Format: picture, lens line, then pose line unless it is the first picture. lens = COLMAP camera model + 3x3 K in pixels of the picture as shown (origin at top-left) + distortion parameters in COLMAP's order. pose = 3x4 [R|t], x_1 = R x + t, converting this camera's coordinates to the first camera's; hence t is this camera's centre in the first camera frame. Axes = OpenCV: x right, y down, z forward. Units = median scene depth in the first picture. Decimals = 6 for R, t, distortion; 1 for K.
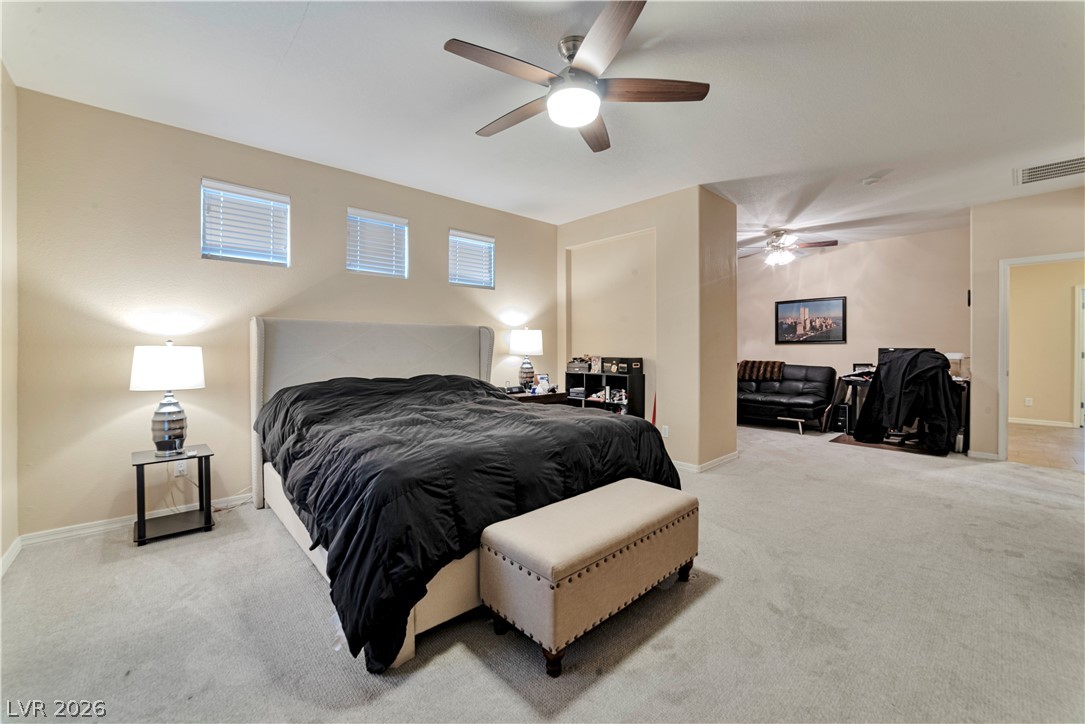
lens RADIAL K [[437.4, 0, 539.7], [0, 437.4, 358.1], [0, 0, 1]] dist [-0.026710, 0.004412]
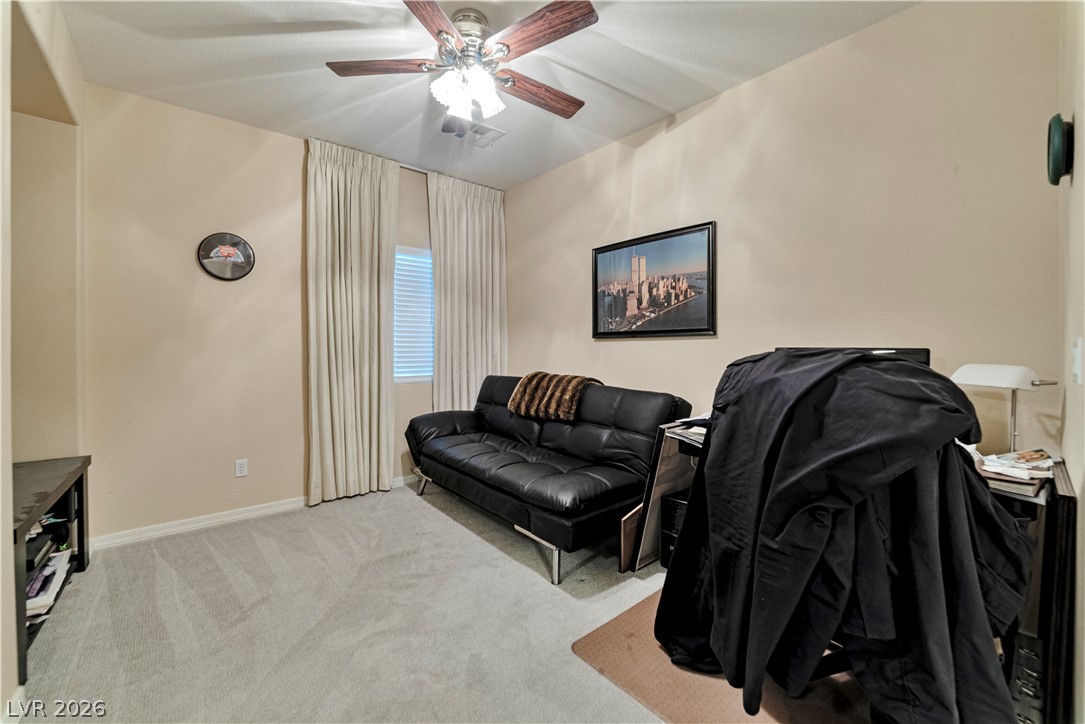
lens RADIAL K [[437.4, 0, 546.7], [0, 437.4, 356.1], [0, 0, 1]] dist [-0.026710, 0.004412]
pose [[0.999840, -0.000376, -0.017892, 0.532686], [0.000347, 0.999999, -0.001572, -0.013671], [0.017892, 0.001566, 0.999839, 0.558364]]
